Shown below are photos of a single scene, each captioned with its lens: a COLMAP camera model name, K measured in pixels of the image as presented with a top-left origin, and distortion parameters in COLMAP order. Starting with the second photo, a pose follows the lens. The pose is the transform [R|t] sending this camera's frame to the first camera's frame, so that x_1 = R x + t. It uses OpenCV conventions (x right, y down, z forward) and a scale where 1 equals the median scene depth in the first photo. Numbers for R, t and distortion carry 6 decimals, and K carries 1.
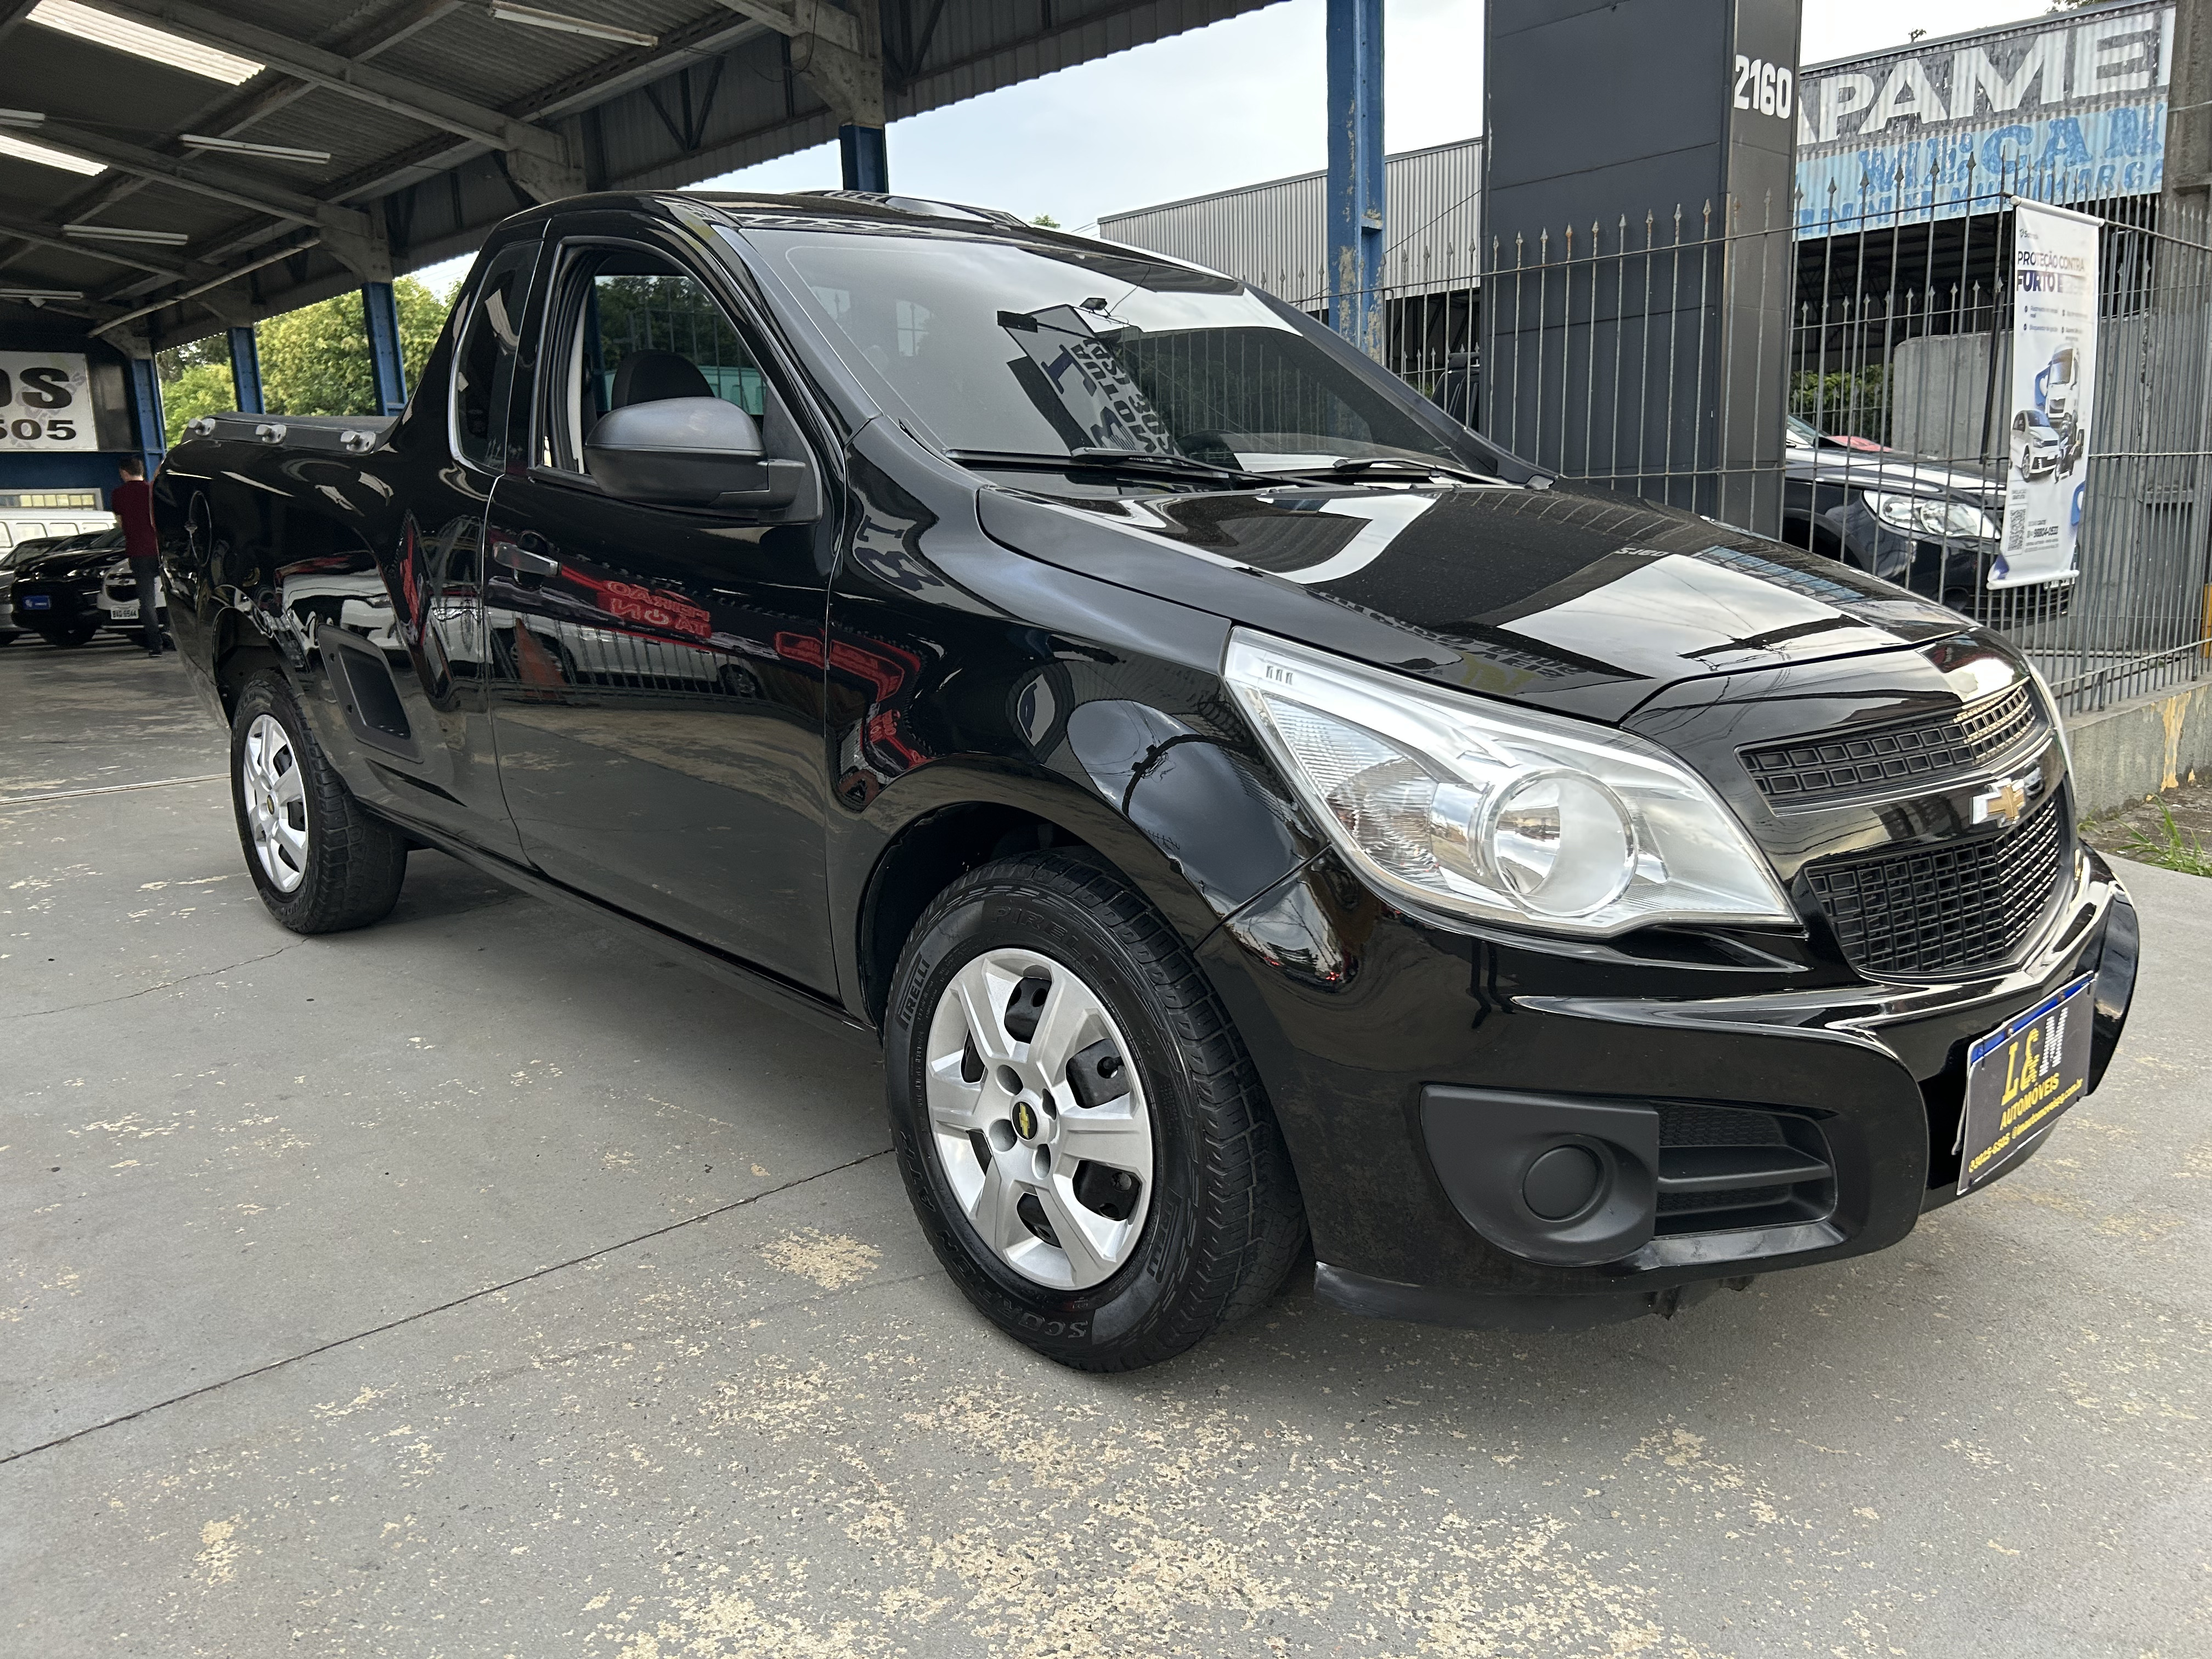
lens RADIAL K [[1685.2, 0, 1107.3], [0, 1685.2, 835.8], [0, 0, 1]] dist [0.046486, -0.052919]
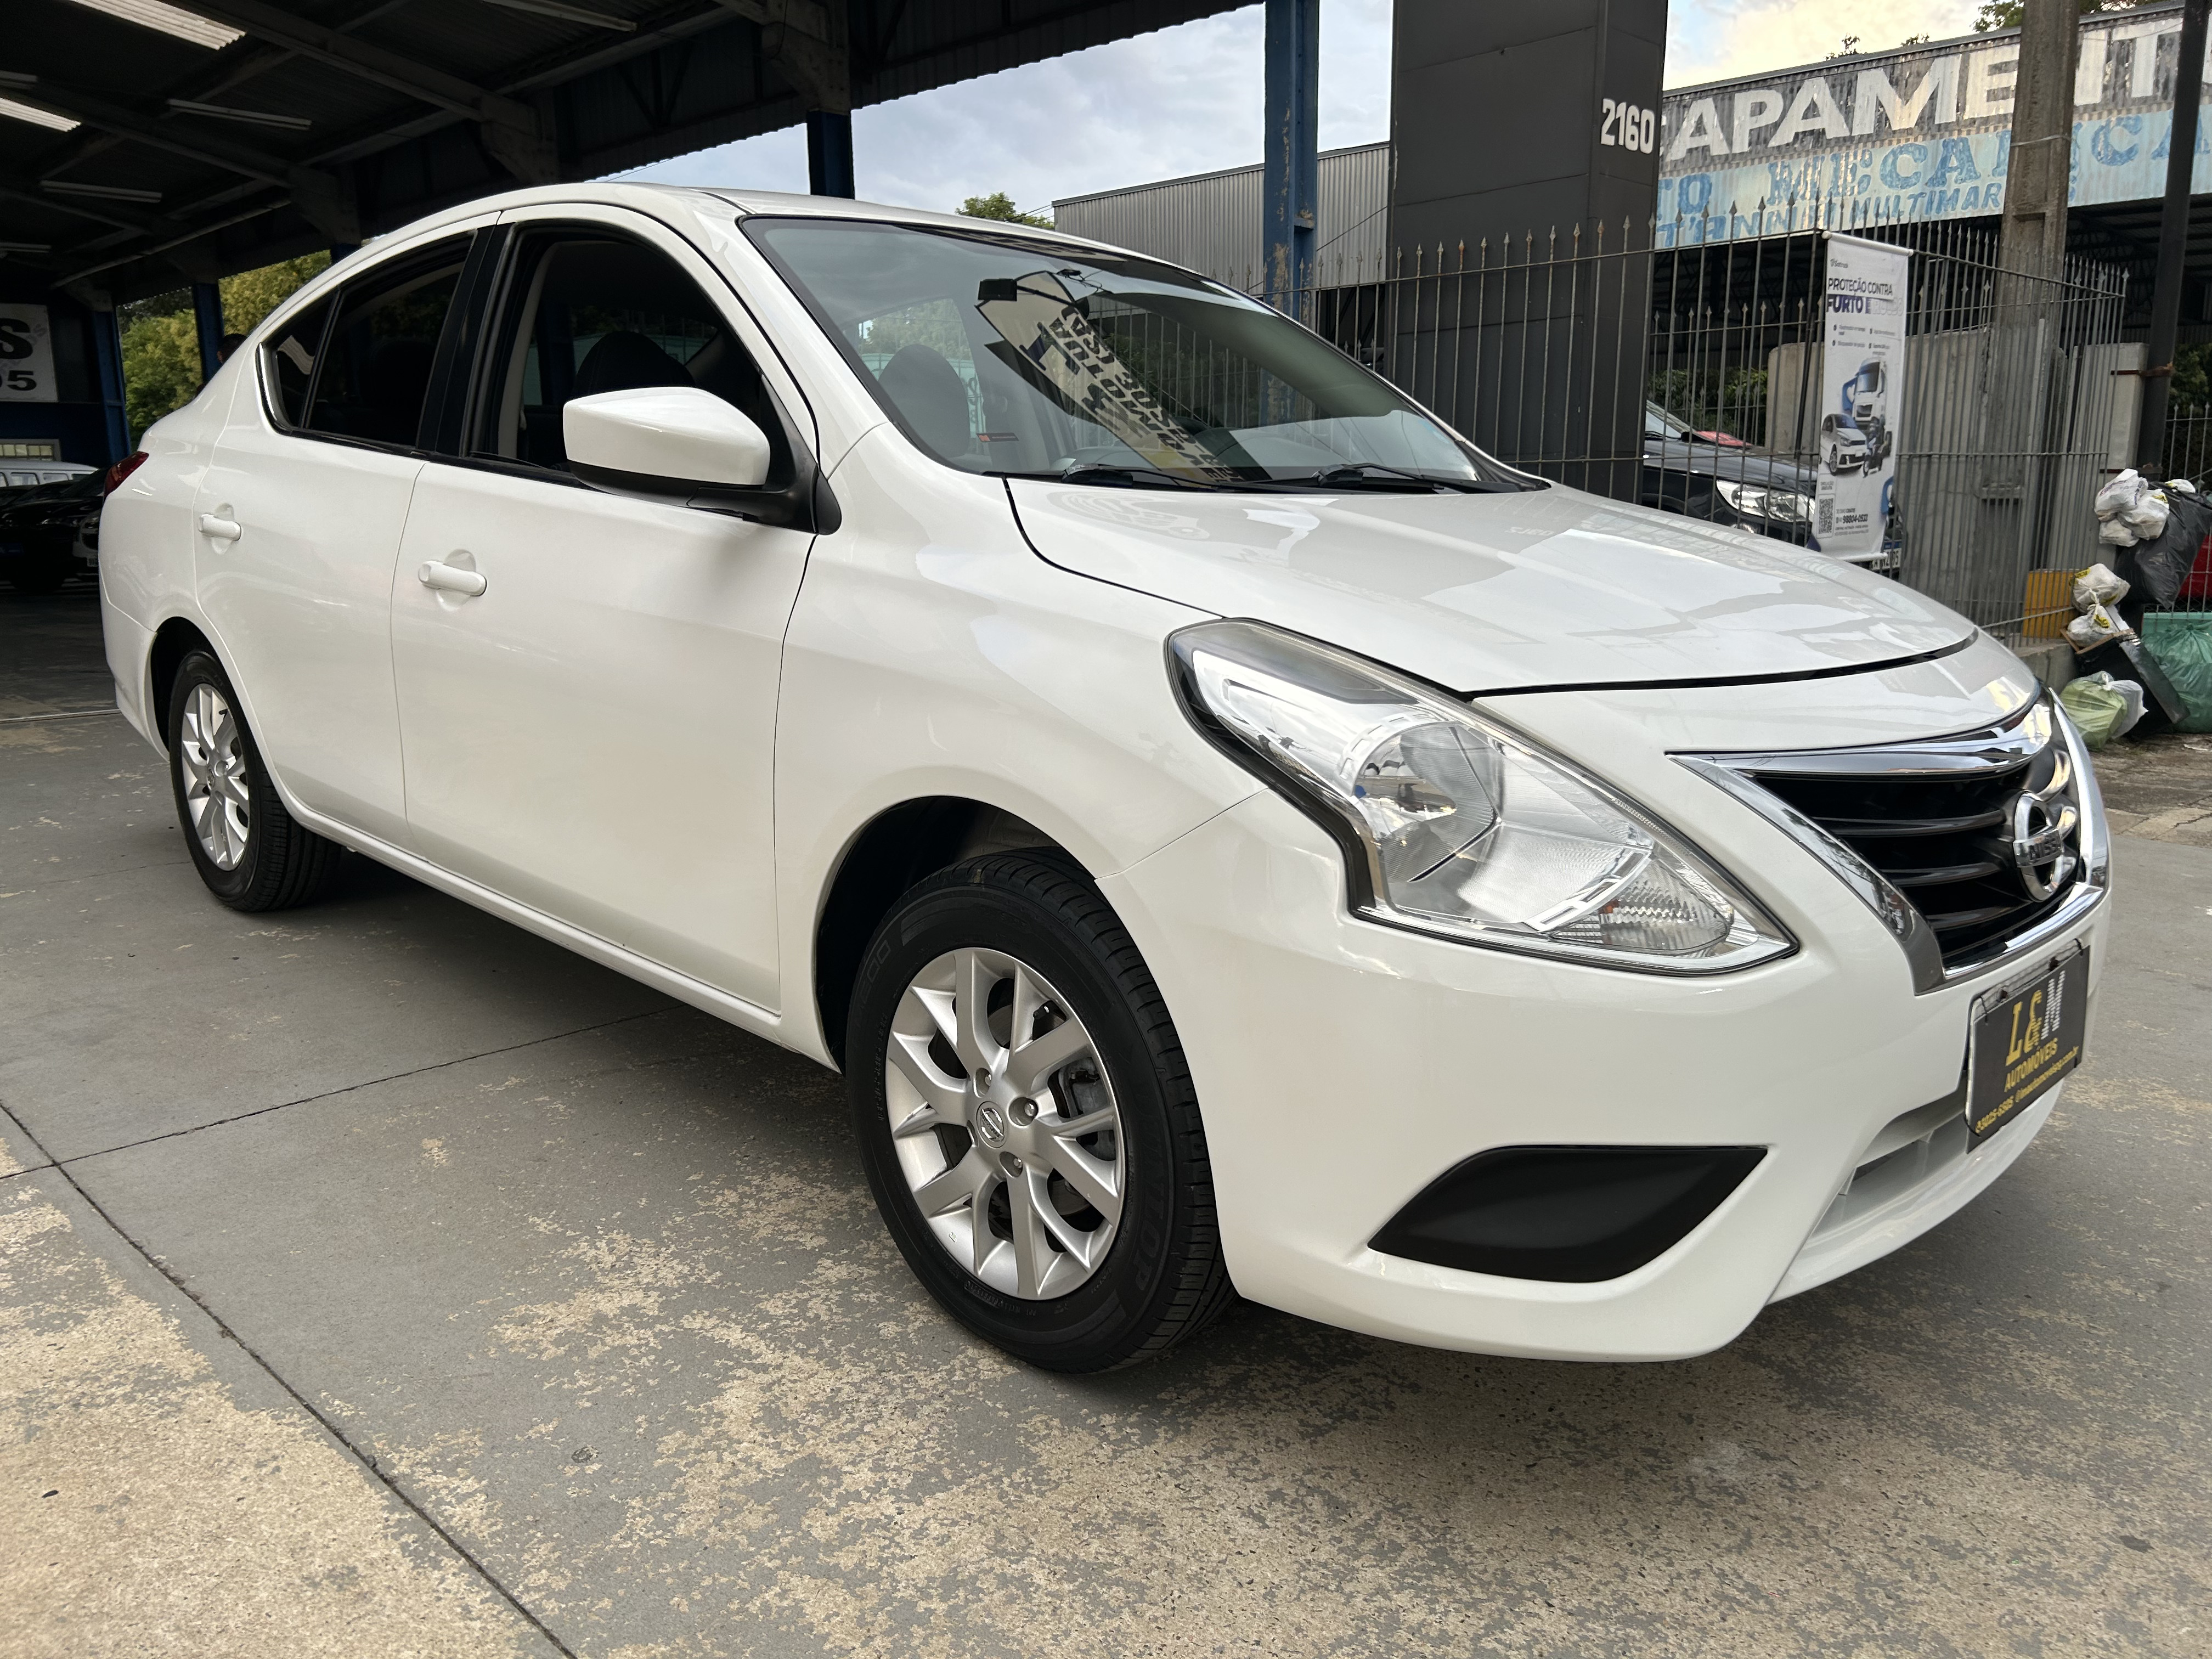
lens RADIAL K [[1684.6, 0, 1103.5], [0, 1684.6, 836.1], [0, 0, 1]] dist [0.042753, -0.045923]
pose [[0.999377, 0.017945, 0.030376, 0.004560], [-0.018348, 0.999747, 0.013041, 0.033734], [-0.030134, -0.013591, 0.999453, -0.152359]]
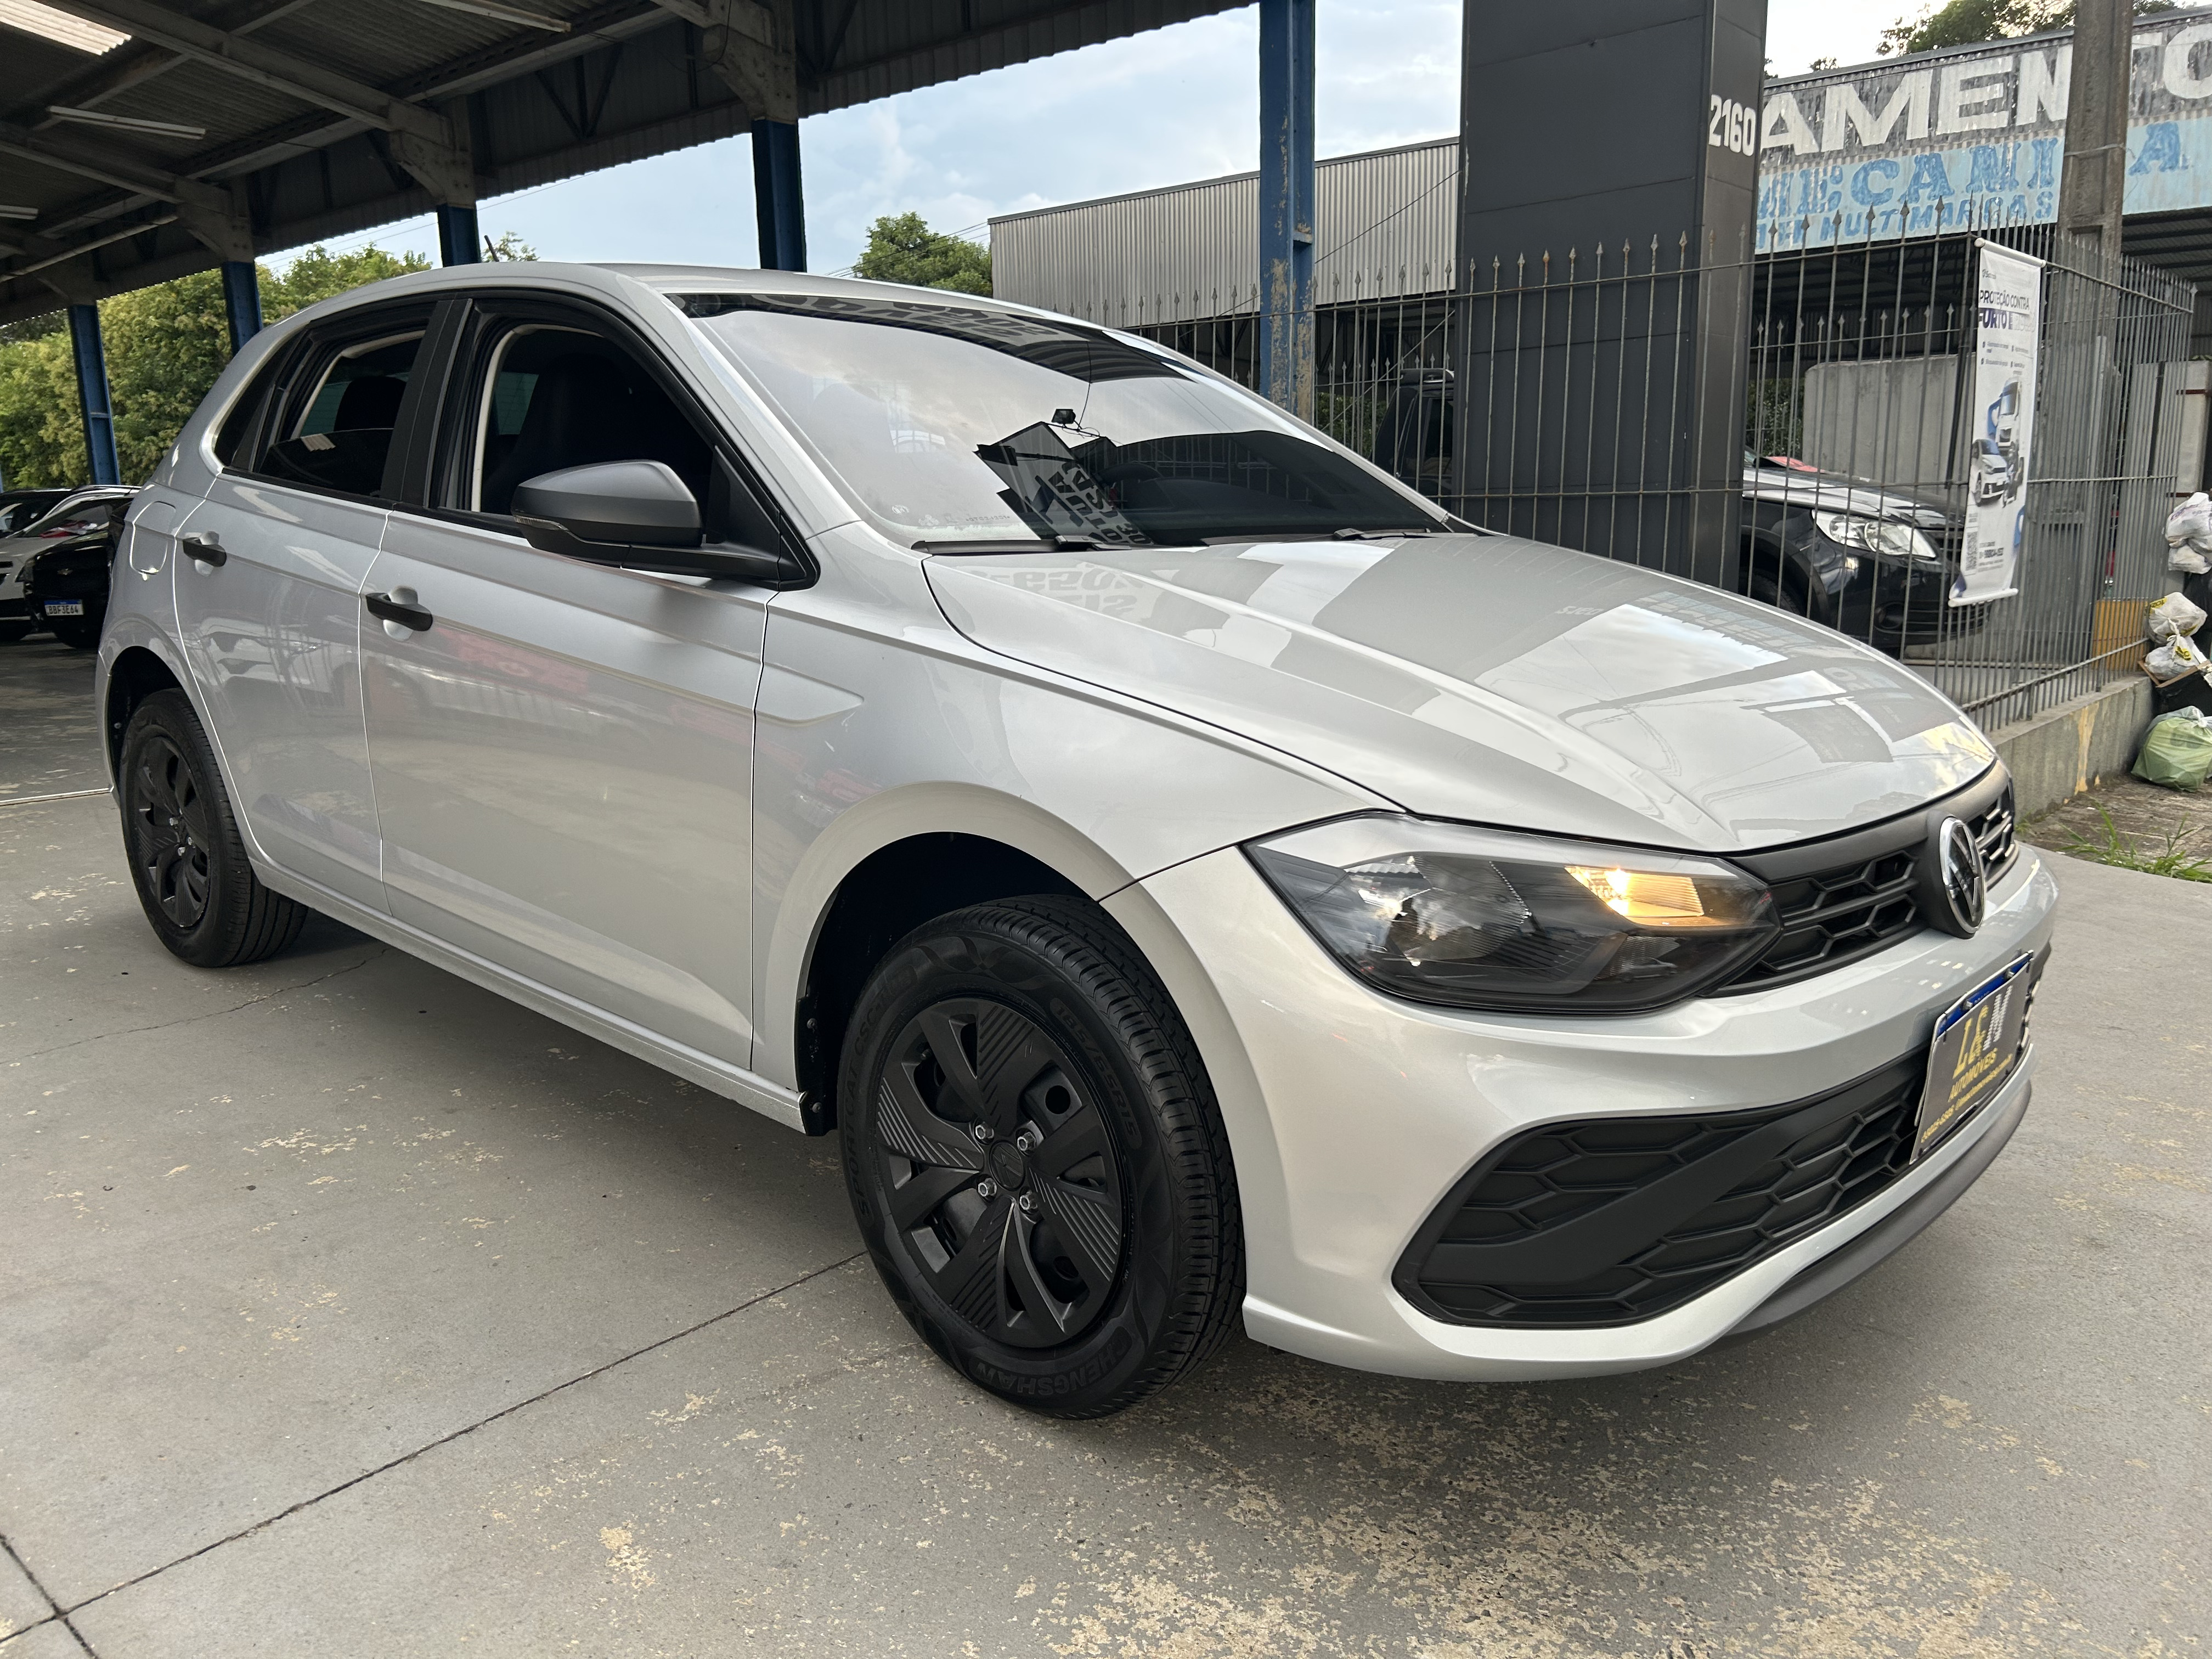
lens RADIAL K [[1685.0, 0, 1113.0], [0, 1685.0, 836.8], [0, 0, 1]] dist [0.042045, -0.046229]
pose [[0.995806, -0.002569, 0.091449, -0.097993], [0.002429, 0.999996, 0.001633, -0.003527], [-0.091453, -0.001404, 0.995808, -0.011401]]
